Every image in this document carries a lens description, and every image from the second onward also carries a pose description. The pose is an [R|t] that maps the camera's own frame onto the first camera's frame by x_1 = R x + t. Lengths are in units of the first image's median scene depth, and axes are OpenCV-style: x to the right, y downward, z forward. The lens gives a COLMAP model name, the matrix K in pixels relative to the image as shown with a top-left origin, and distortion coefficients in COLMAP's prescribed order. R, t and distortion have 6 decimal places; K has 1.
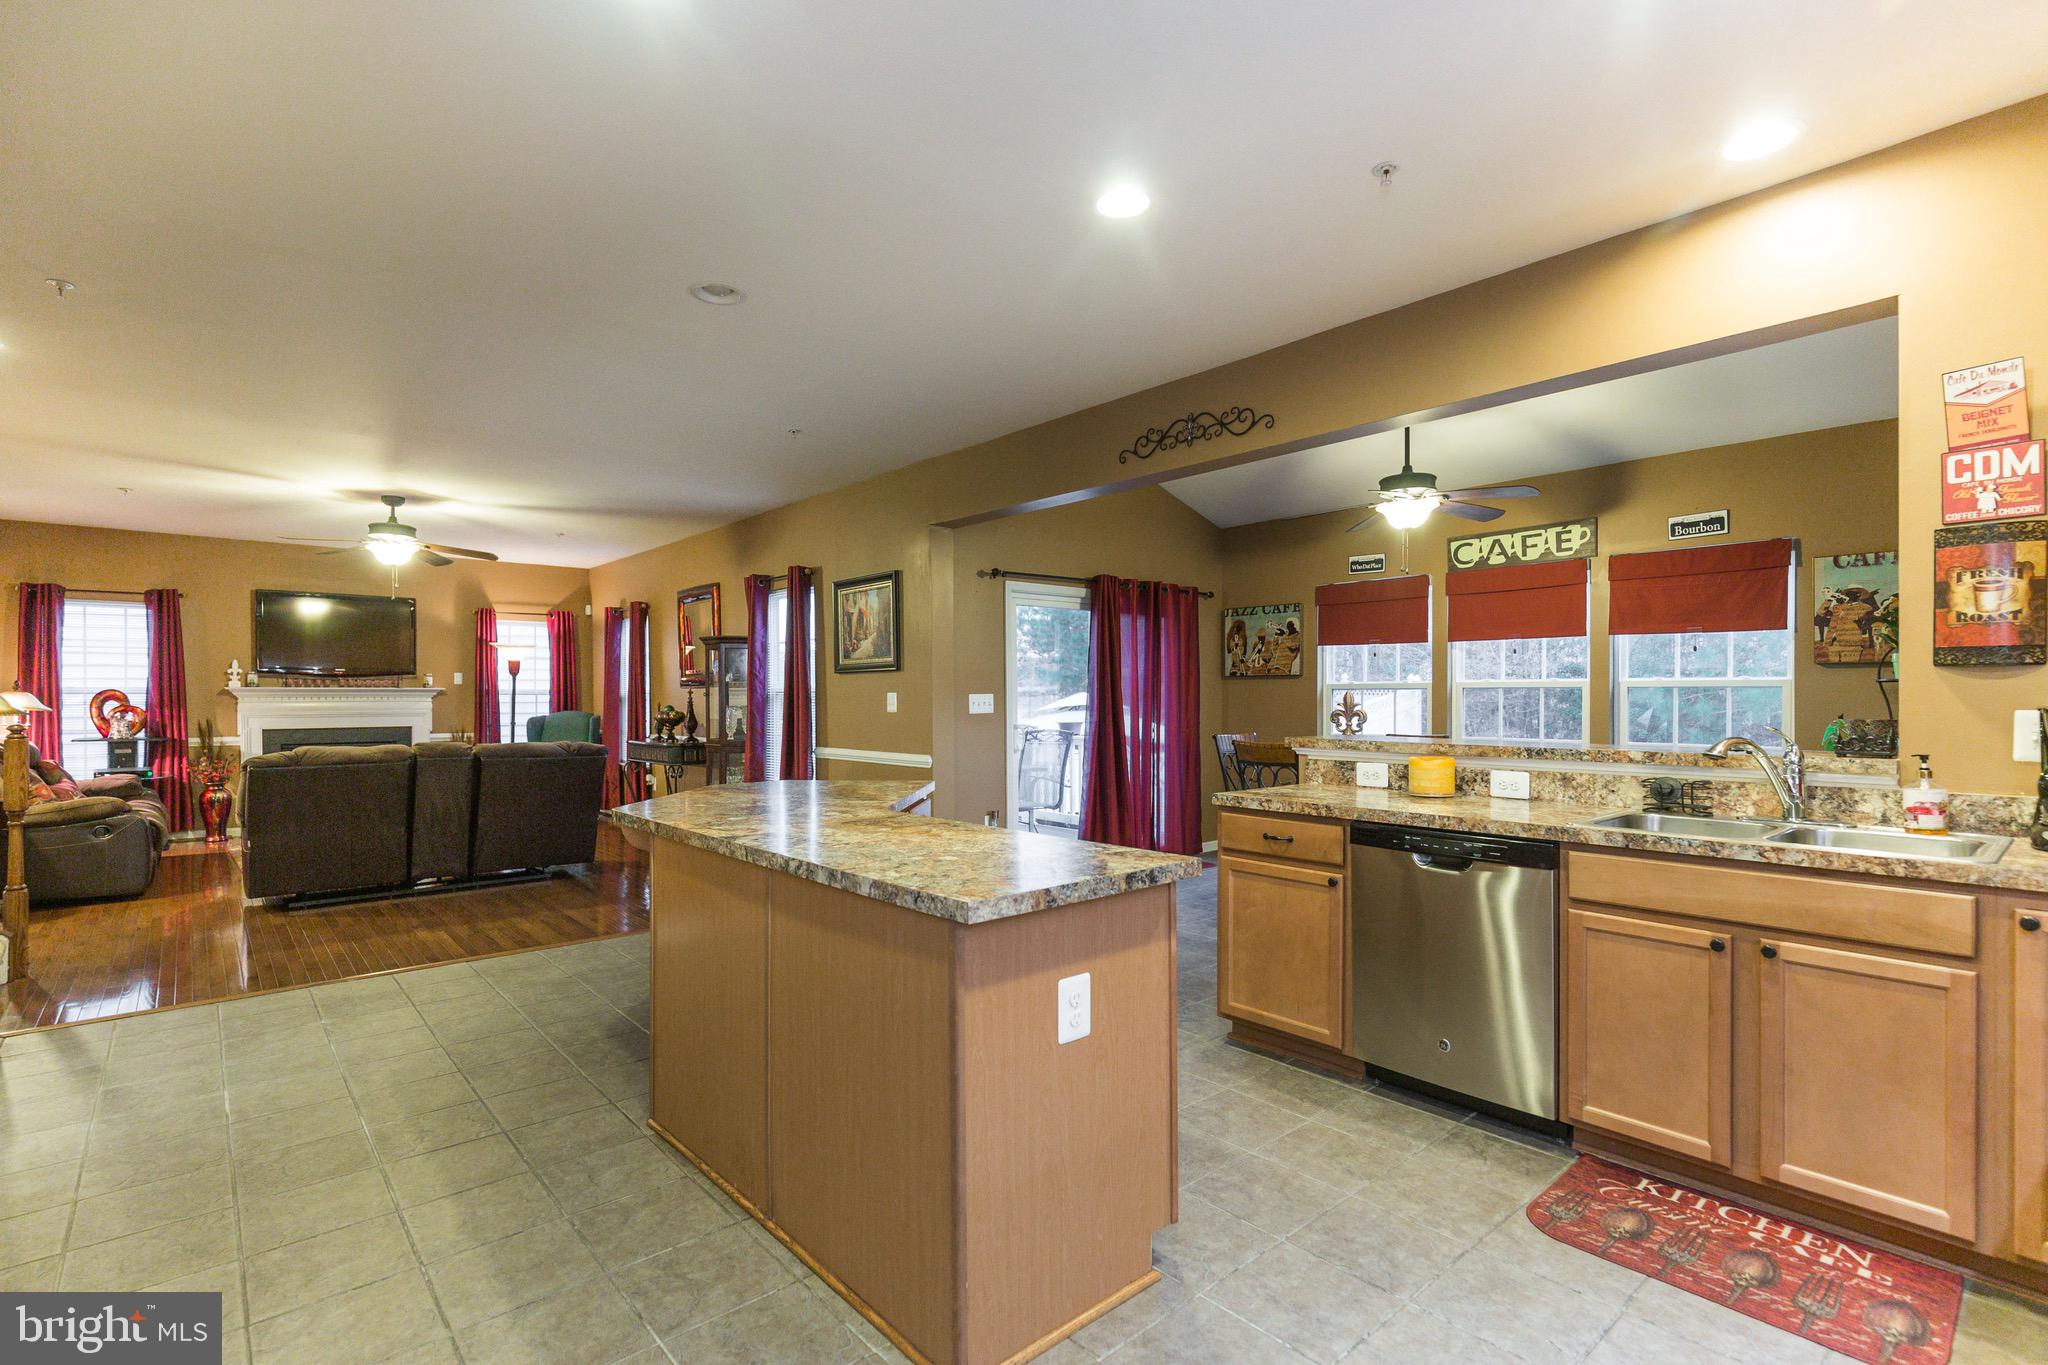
lens RADIAL K [[966.6, 0, 1018.0], [0, 966.6, 711.7], [0, 0, 1]] dist [0.012030, 0.000382]
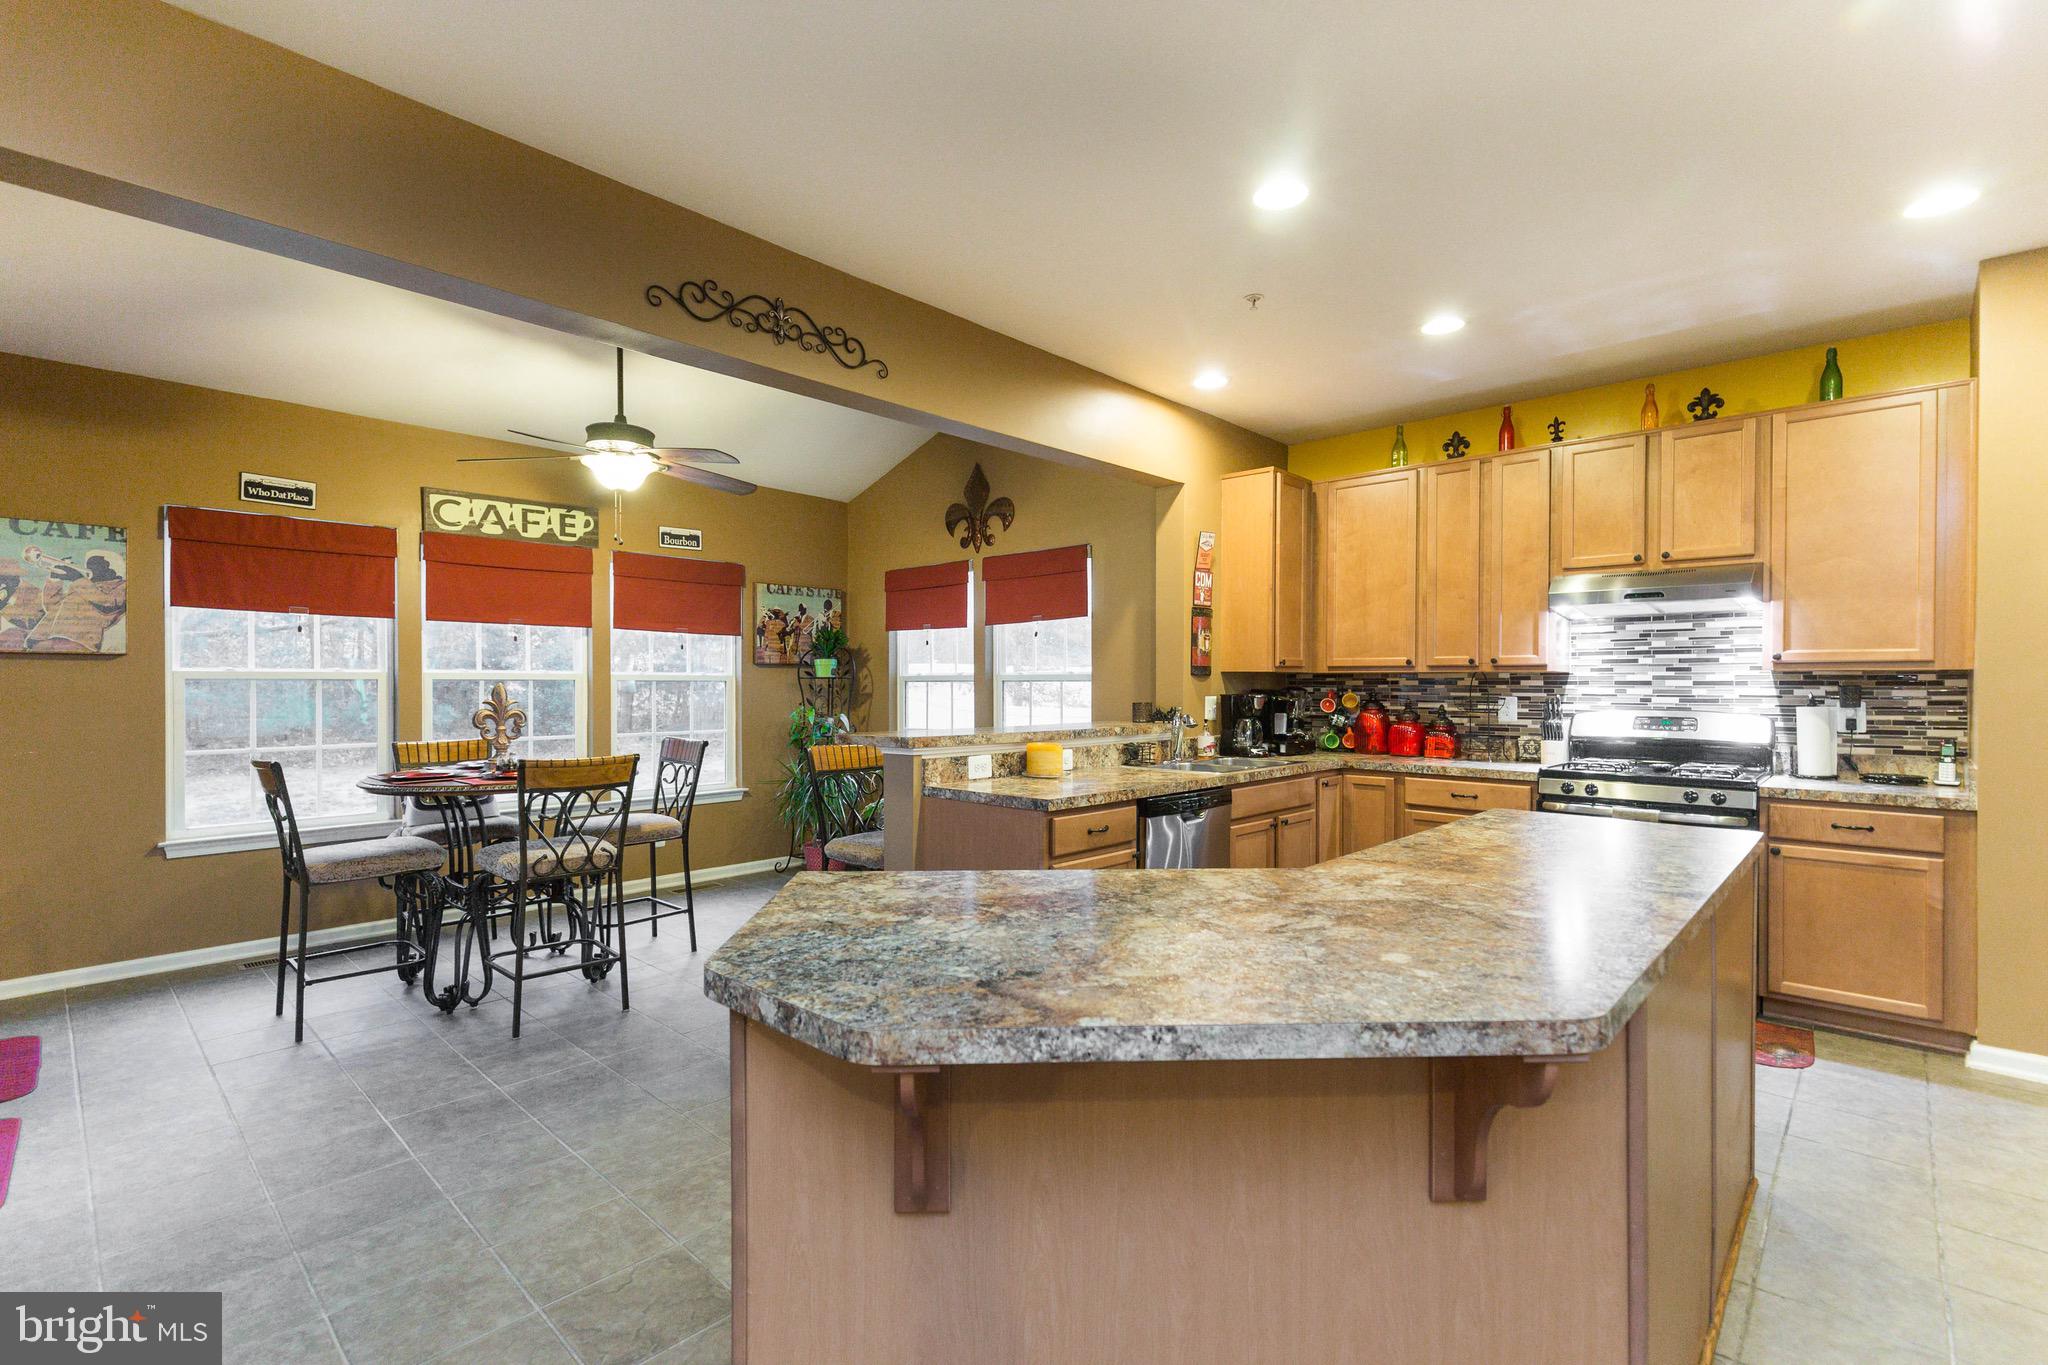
lens RADIAL K [[927.6, 0, 1023.1], [0, 927.6, 695.0], [0, 0, 1]] dist [0.007930, 0.000012]
pose [[-0.112783, -0.011214, 0.993556, -0.329876], [0.016307, 0.999781, 0.013136, -0.012880], [-0.993486, 0.017683, -0.112575, 0.563119]]
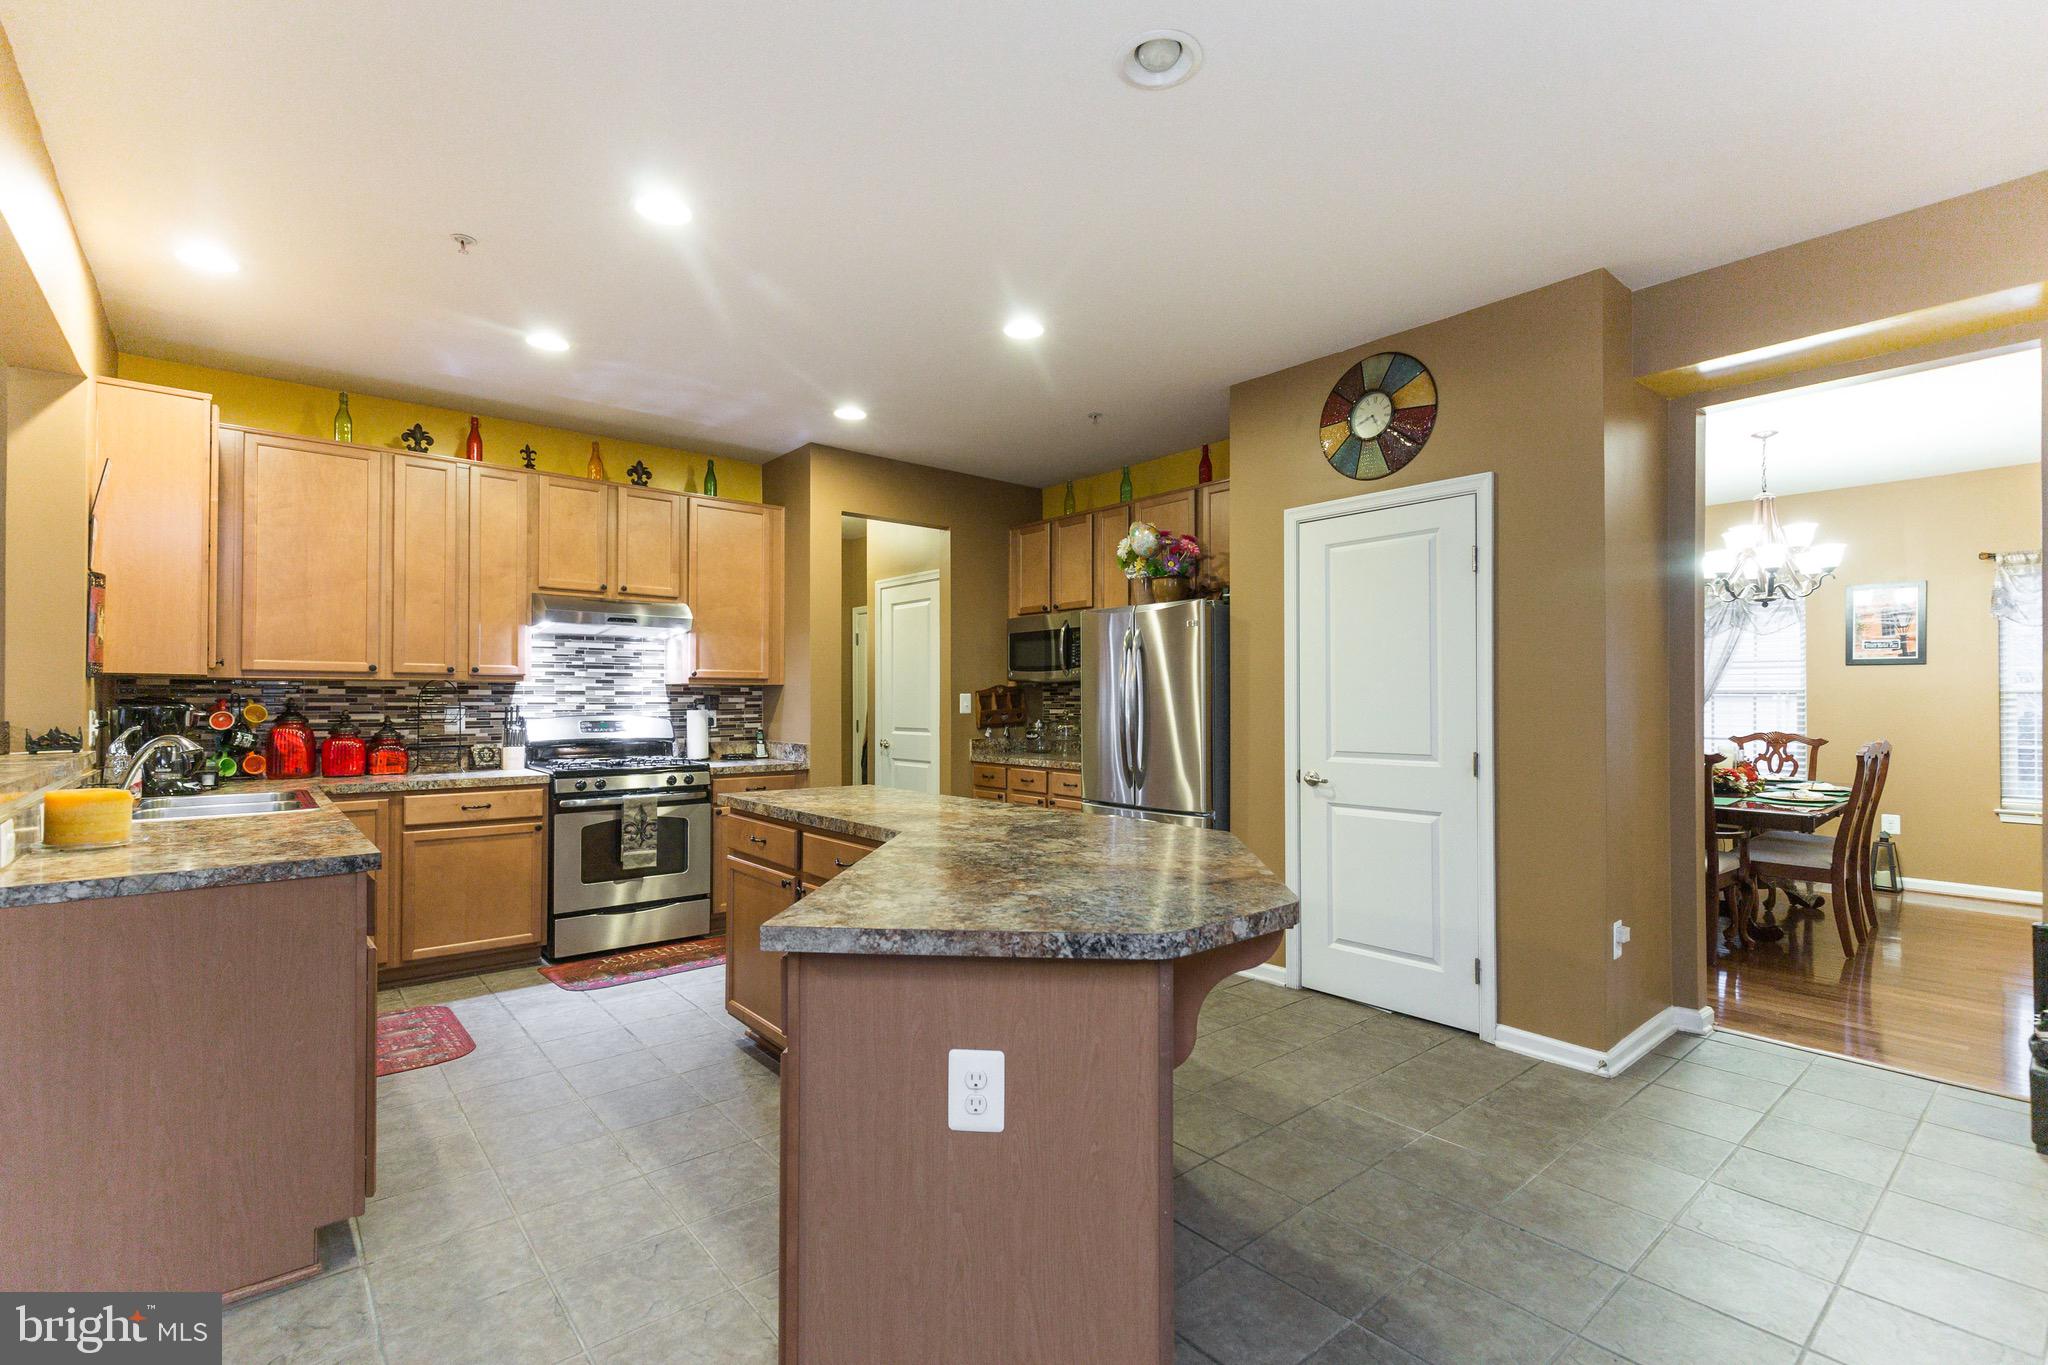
lens RADIAL K [[927.6, 0, 1023.1], [0, 927.6, 695.0], [0, 0, 1]] dist [0.007930, 0.000012]
pose [[-0.999951, 0.003728, 0.009175, -0.110614], [0.003828, 0.999934, 0.010864, -0.010771], [-0.009134, 0.010899, -0.999899, 0.804570]]
